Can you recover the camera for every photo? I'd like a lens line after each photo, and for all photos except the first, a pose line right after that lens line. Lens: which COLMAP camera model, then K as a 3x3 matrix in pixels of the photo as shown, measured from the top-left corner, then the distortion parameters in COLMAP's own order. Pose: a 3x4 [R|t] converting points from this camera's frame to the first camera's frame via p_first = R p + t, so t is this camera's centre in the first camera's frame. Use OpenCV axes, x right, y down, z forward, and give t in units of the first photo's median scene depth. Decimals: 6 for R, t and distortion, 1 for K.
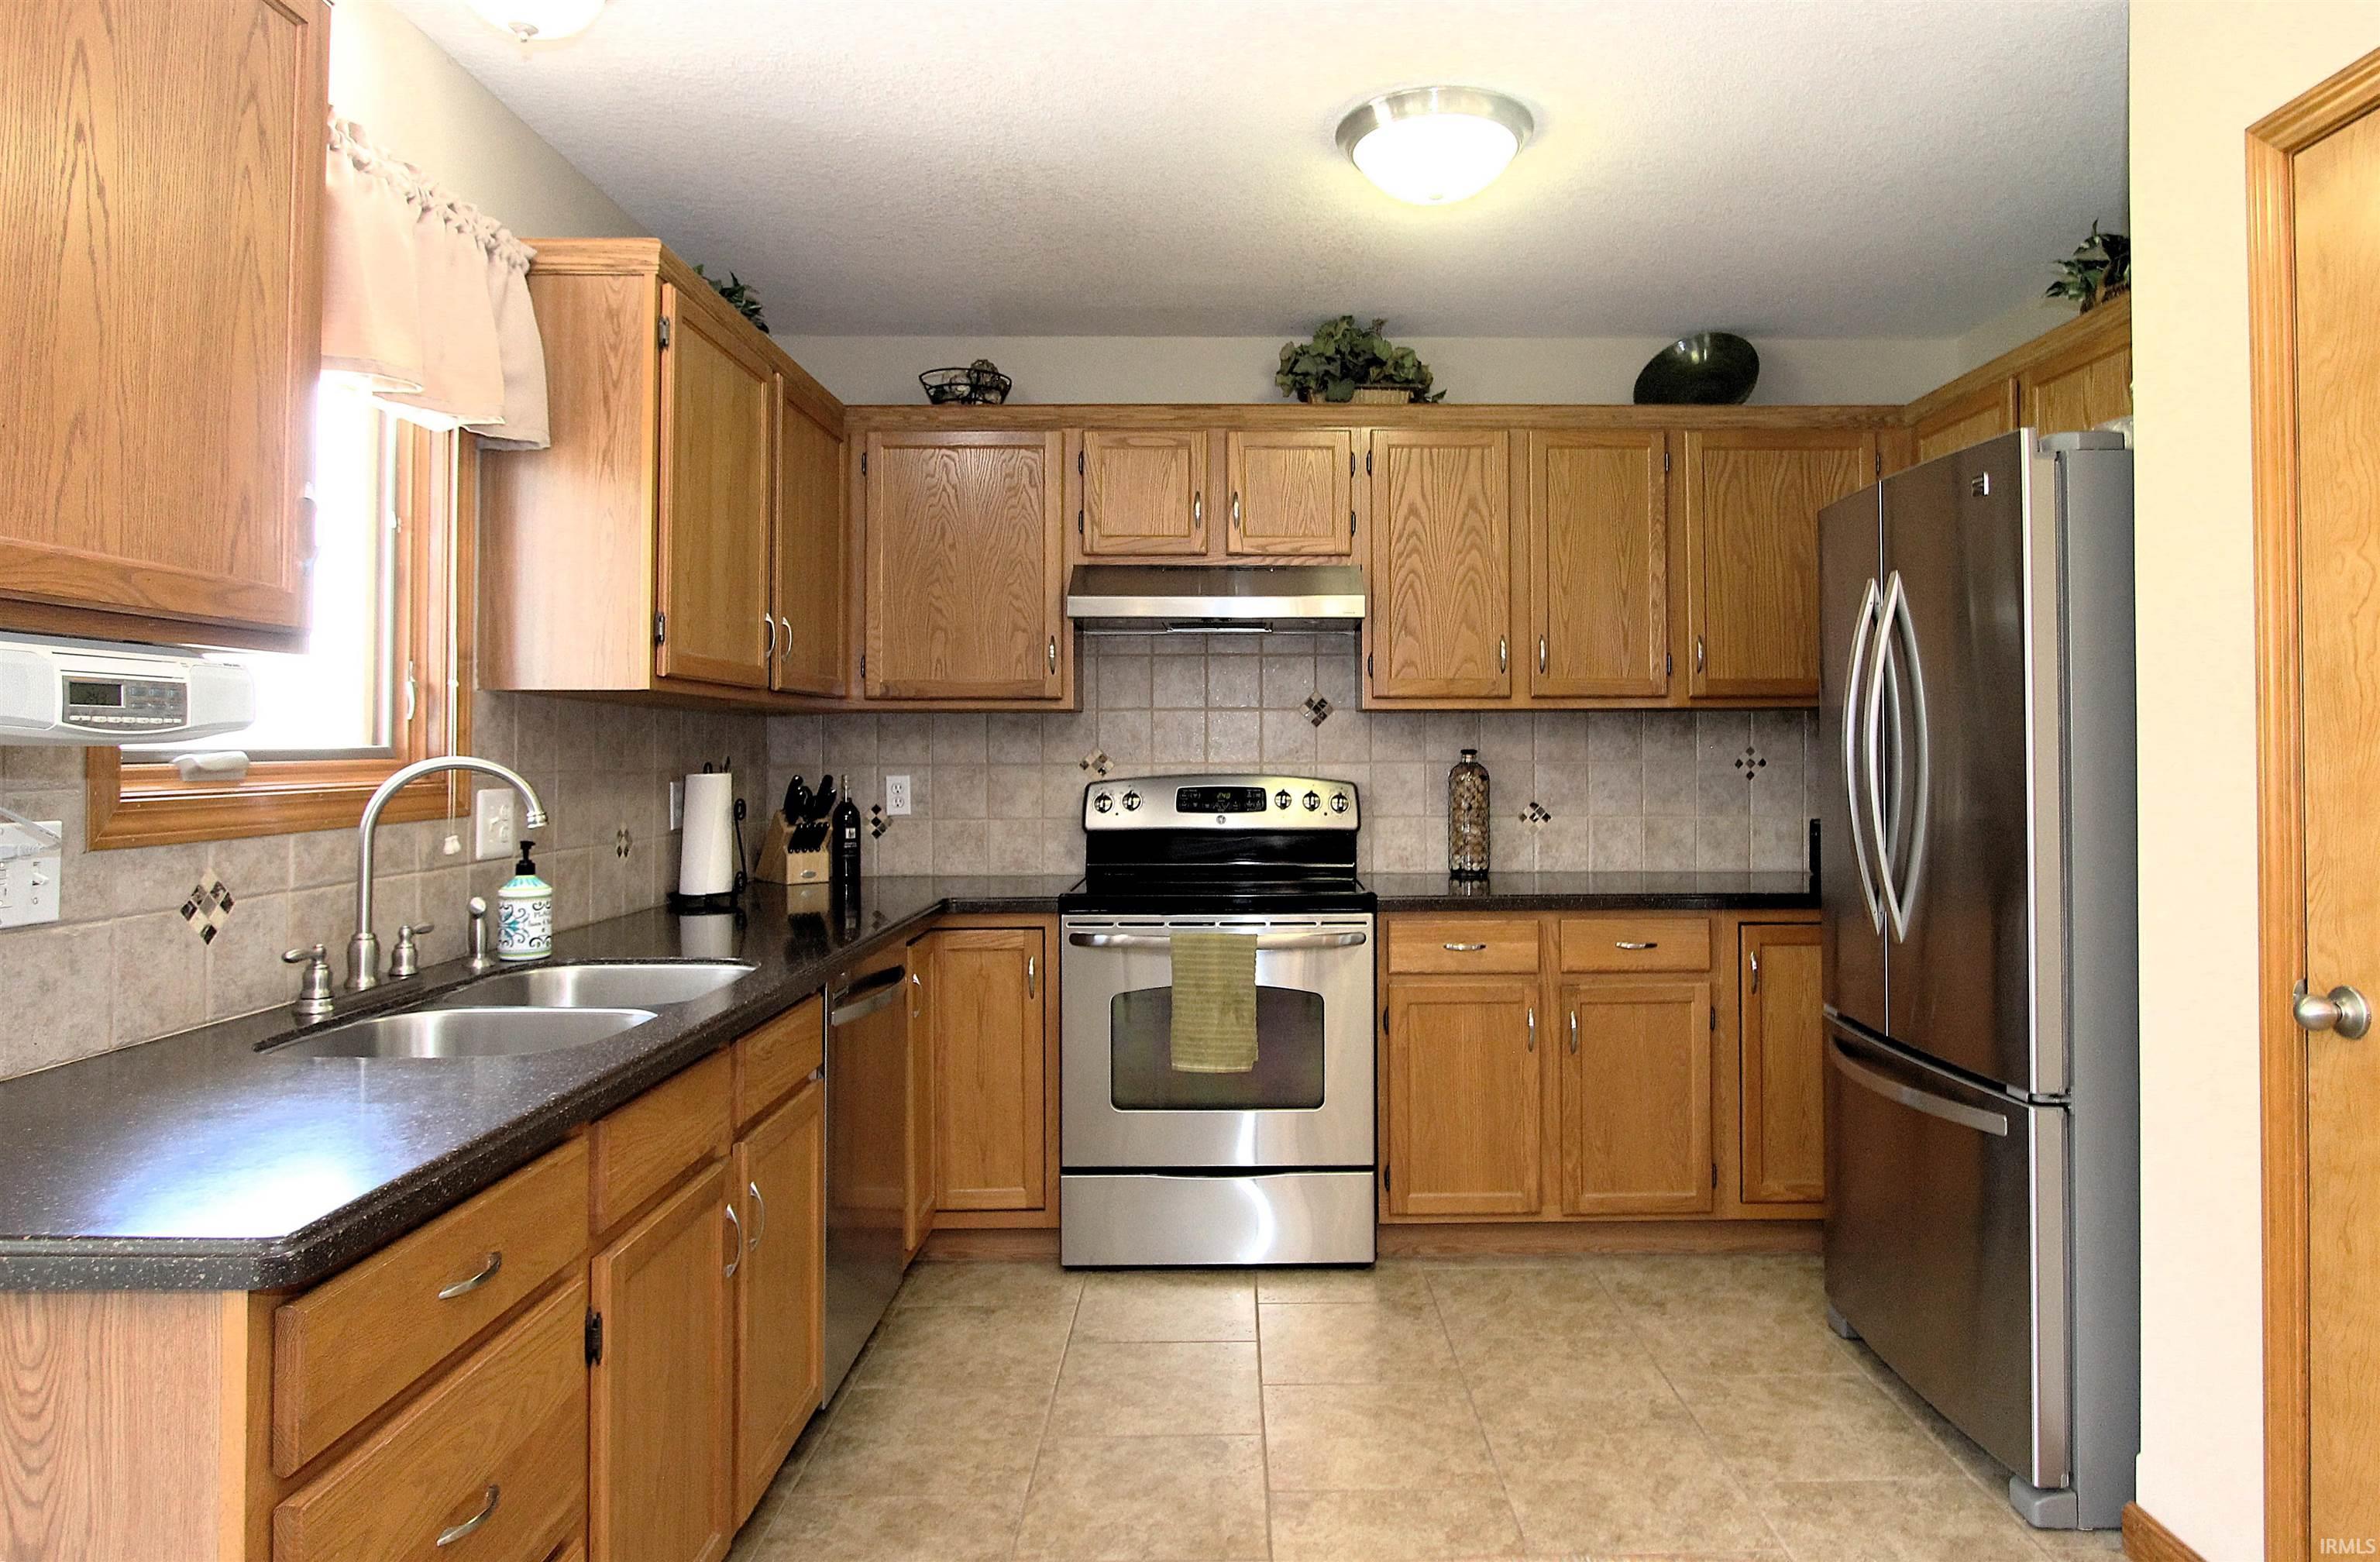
lens RADIAL K [[1399.9, 0, 1254.7], [0, 1399.9, 720.7], [0, 0, 1]] dist [-0.024580, 0.025668]
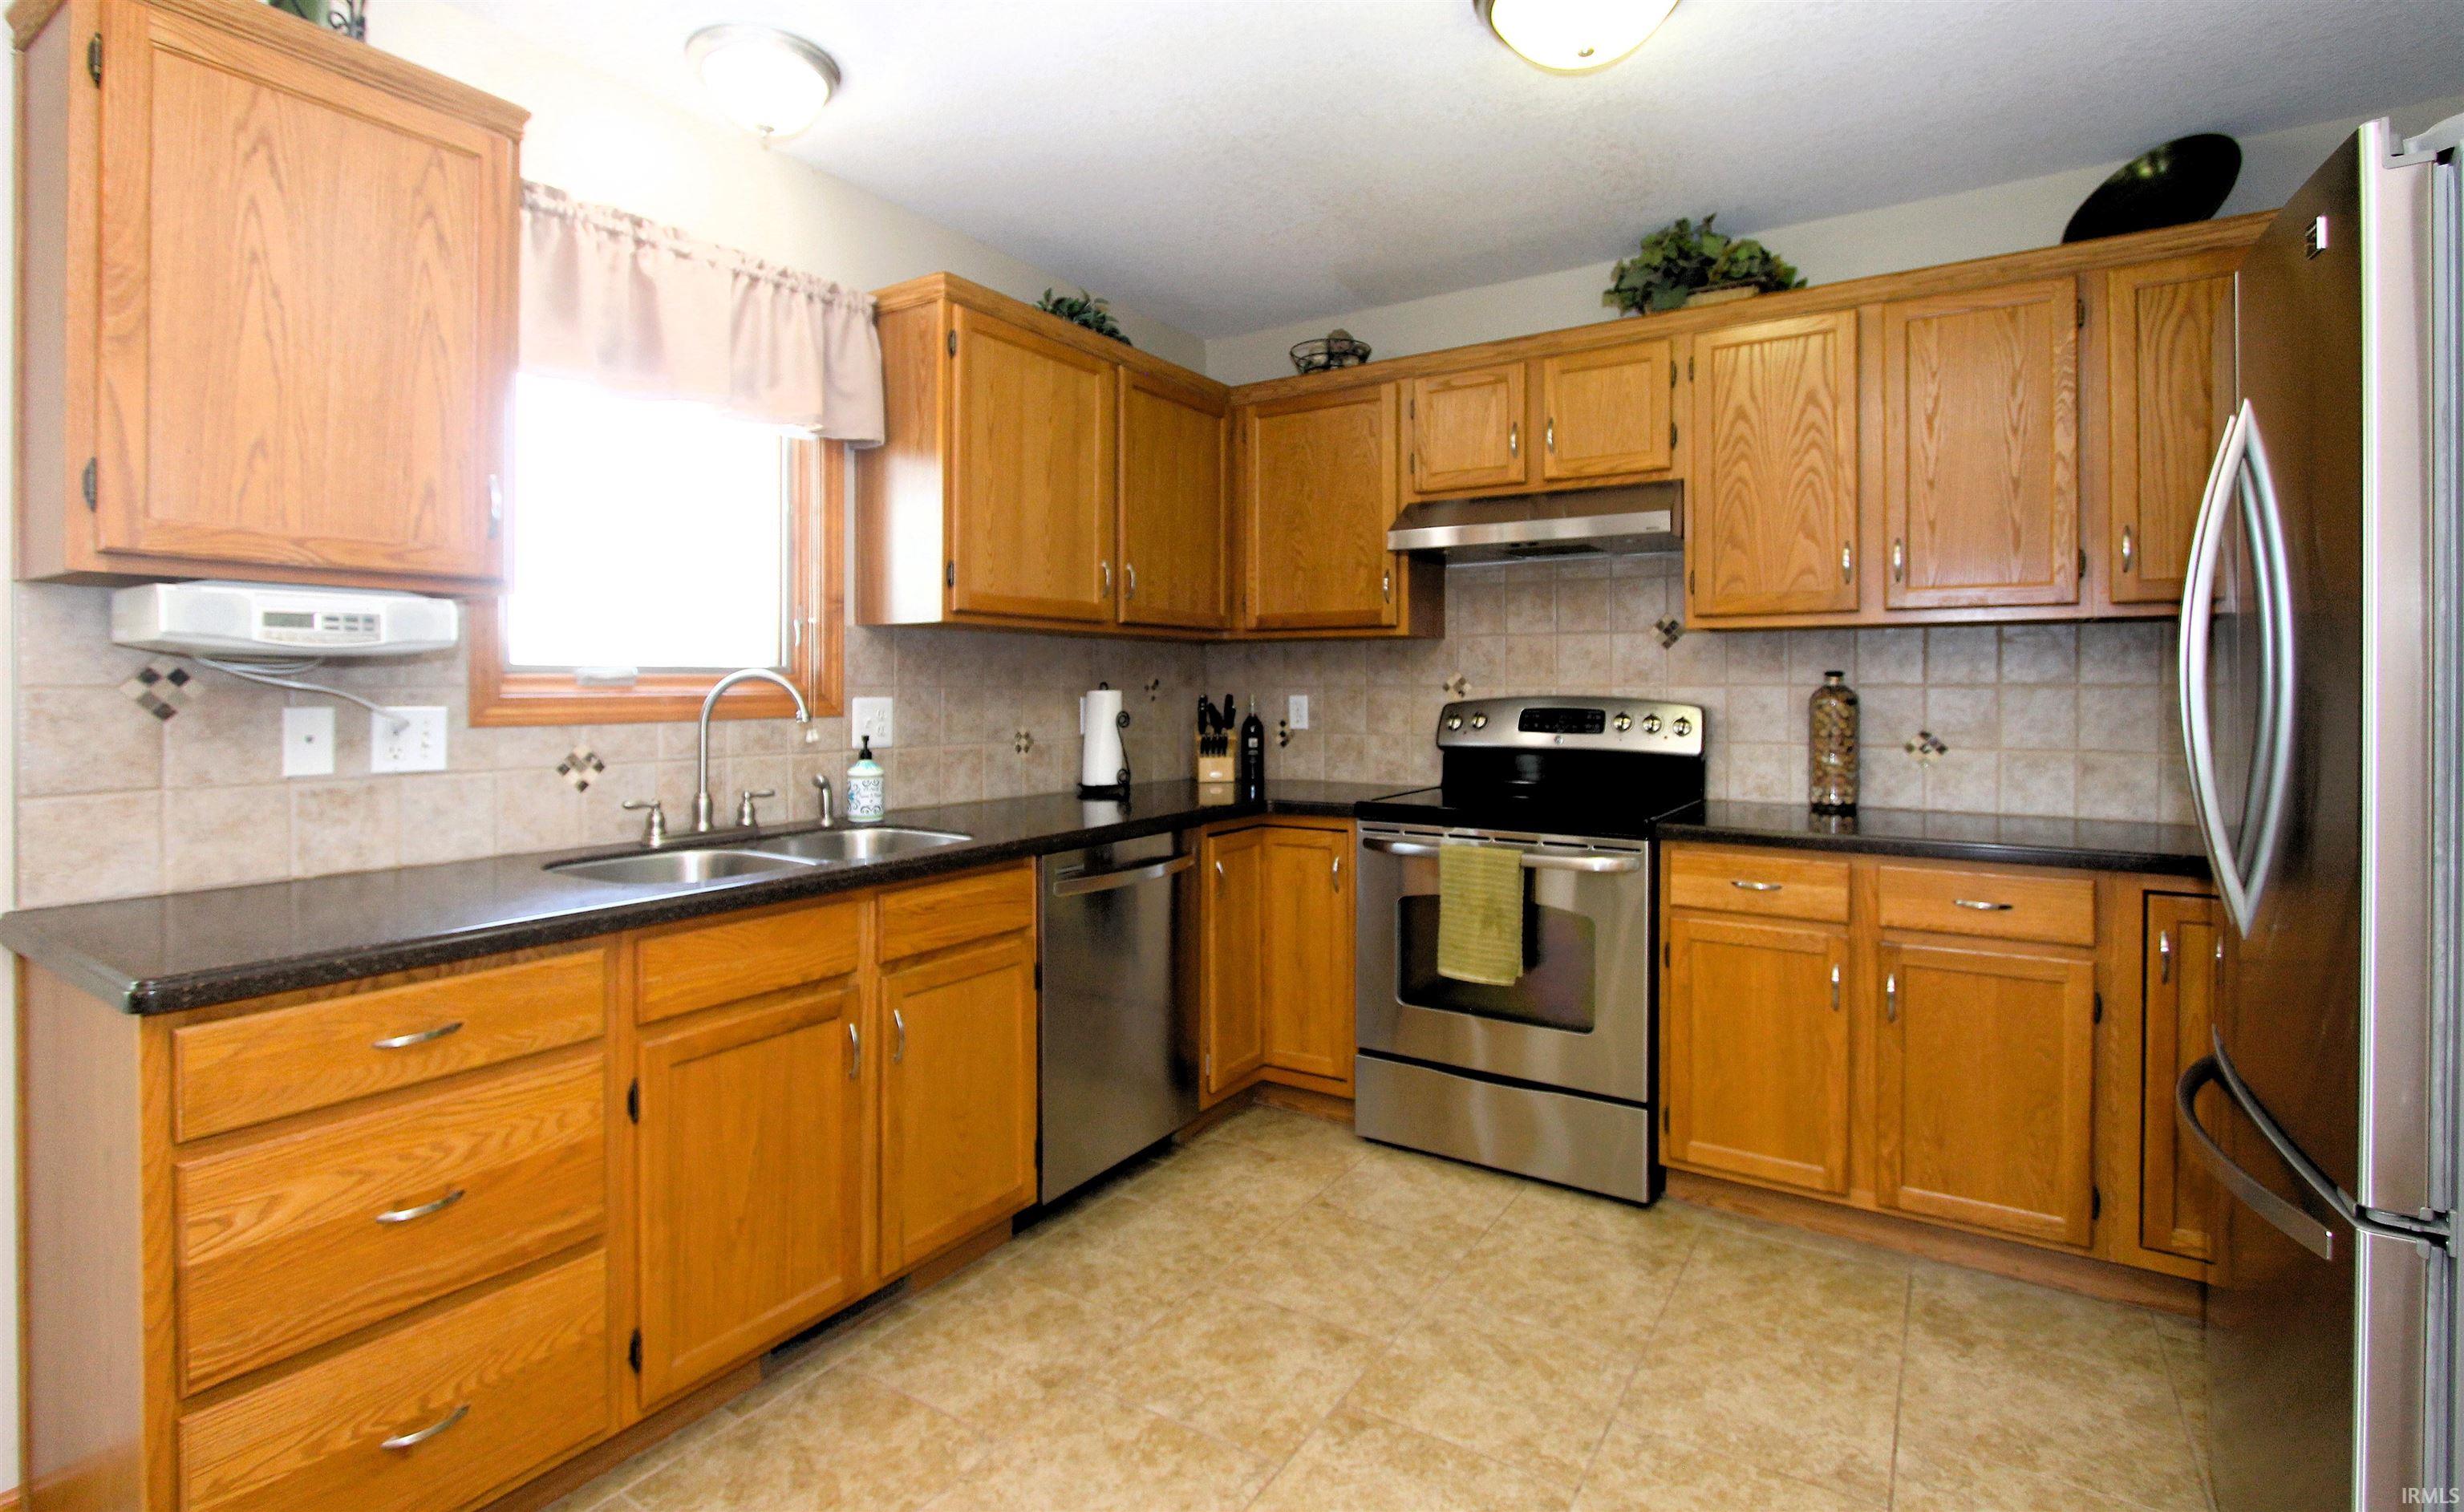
lens RADIAL K [[1124.3, 0, 1233.4], [0, 1124.3, 689.7], [0, 0, 1]] dist [-0.012969, 0.000504]
pose [[0.829461, 0.004825, -0.558543, 0.251607], [0.009005, 0.999717, 0.022009, 0.013762], [0.558491, -0.023285, 0.829183, 0.190222]]
